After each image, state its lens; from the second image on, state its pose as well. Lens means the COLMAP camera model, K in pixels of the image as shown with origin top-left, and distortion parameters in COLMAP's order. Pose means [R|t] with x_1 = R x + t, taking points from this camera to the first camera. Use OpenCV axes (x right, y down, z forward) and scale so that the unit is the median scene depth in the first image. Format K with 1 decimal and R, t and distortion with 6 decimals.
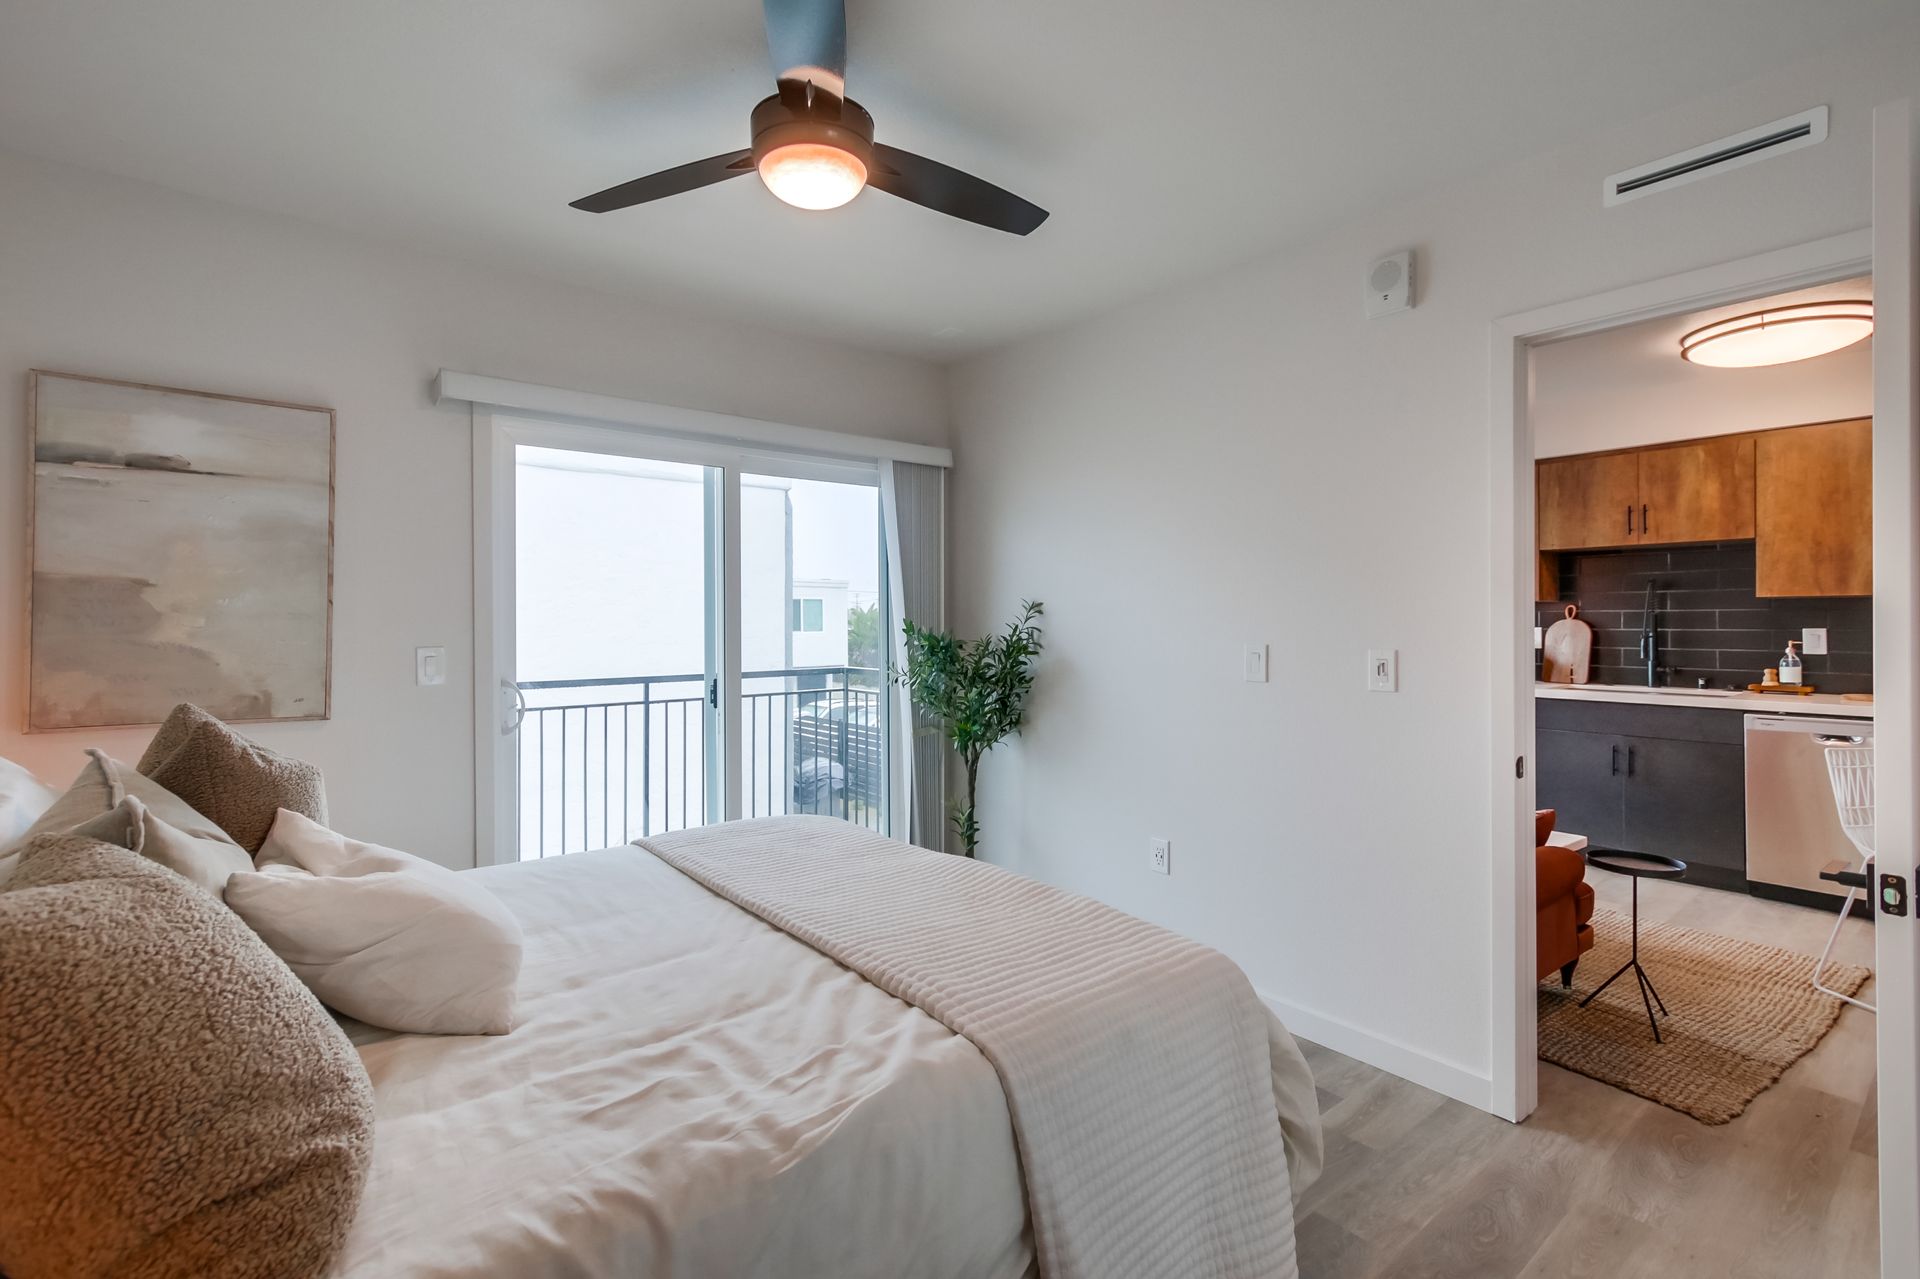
lens RADIAL K [[871.2, 0, 956.7], [0, 871.2, 632.2], [0, 0, 1]] dist [0.001202, 0.000353]
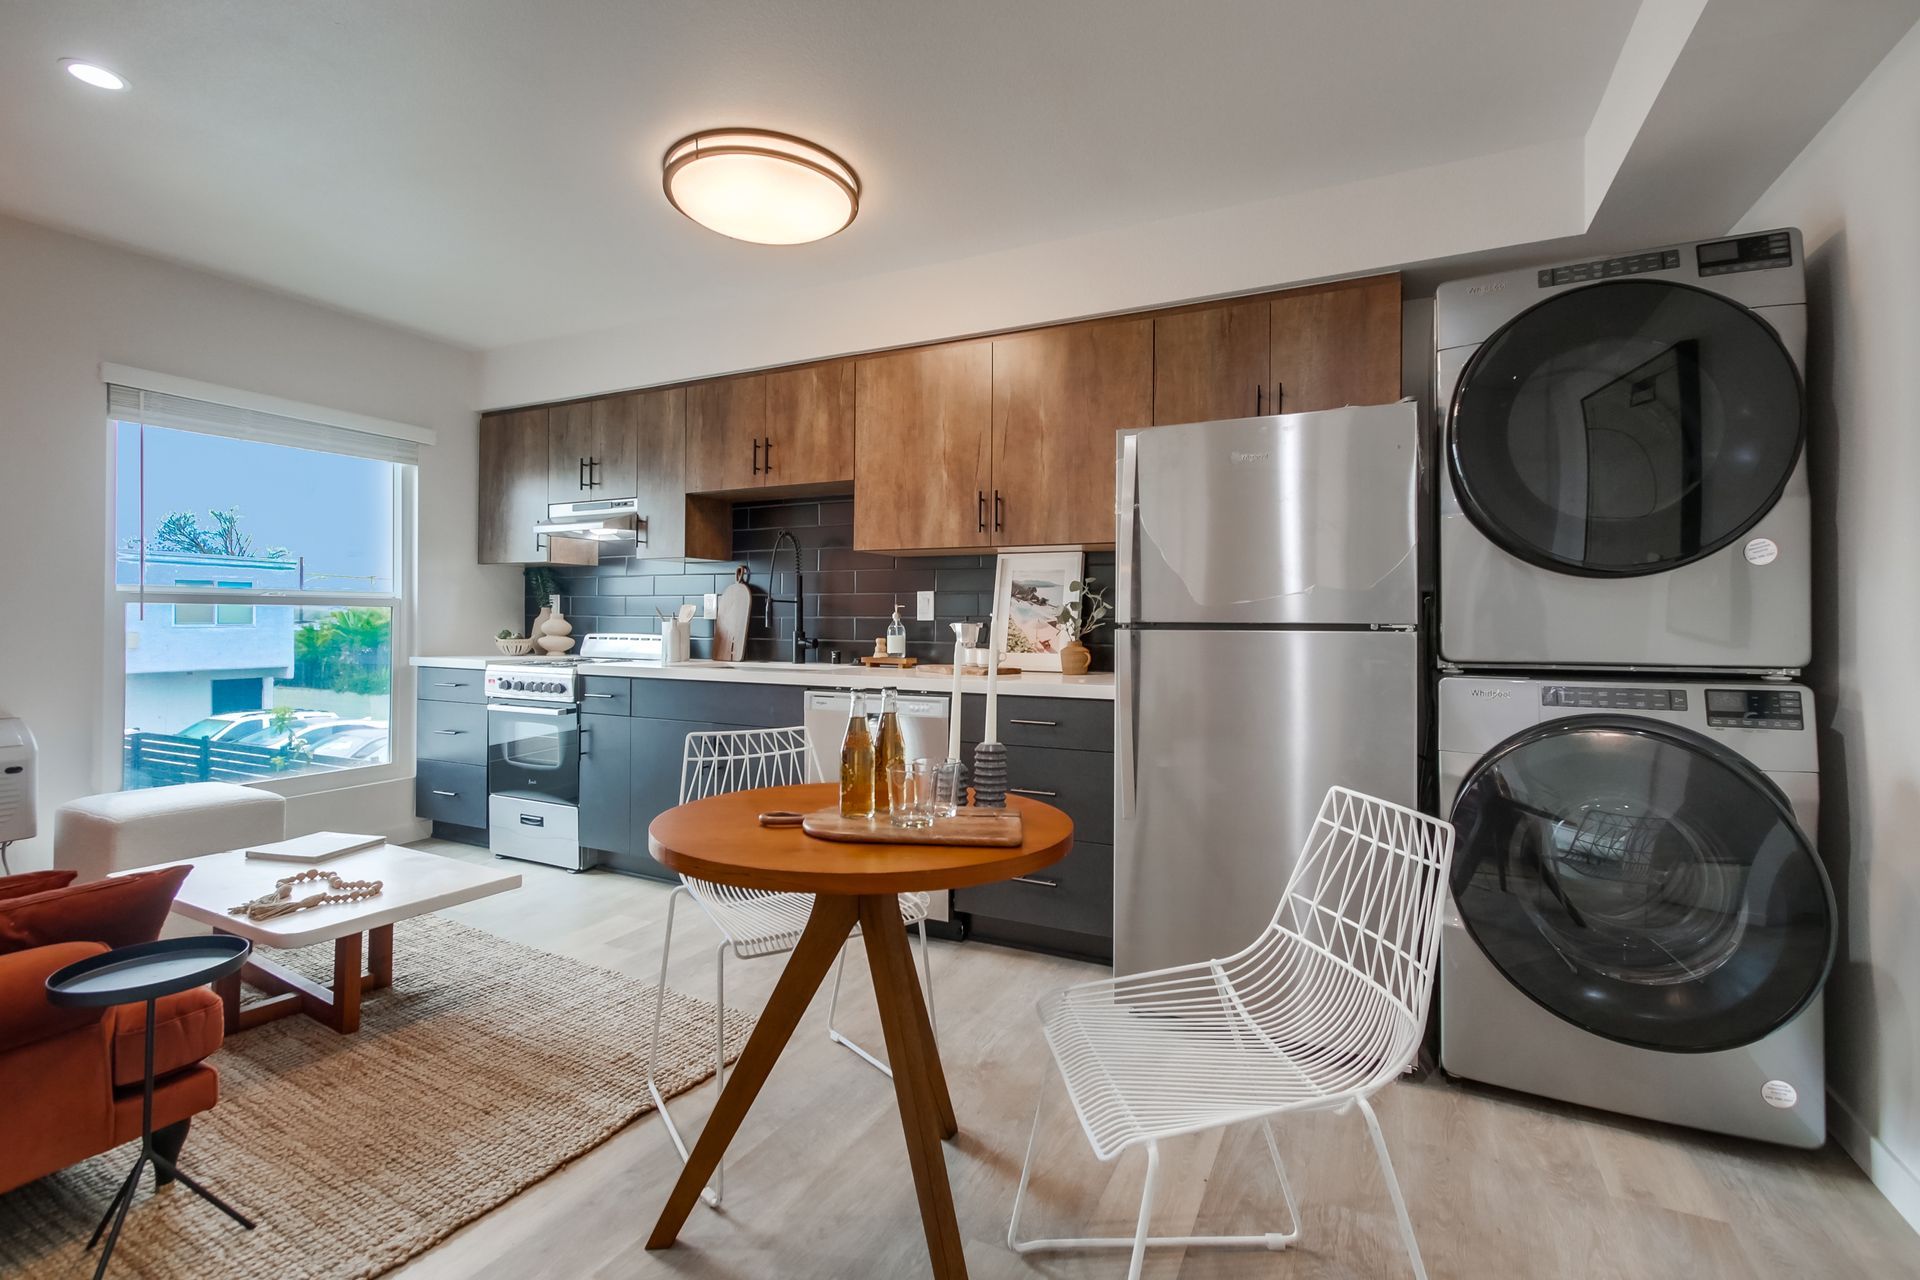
lens RADIAL K [[896.0, 0, 949.6], [0, 896.0, 637.1], [0, 0, 1]] dist [0.000631, 0.000576]
pose [[0.901272, -0.000218, 0.433254, 0.613133], [-0.002164, 0.999985, 0.005004, 0.036572], [-0.433249, -0.005448, 0.901258, 0.182863]]
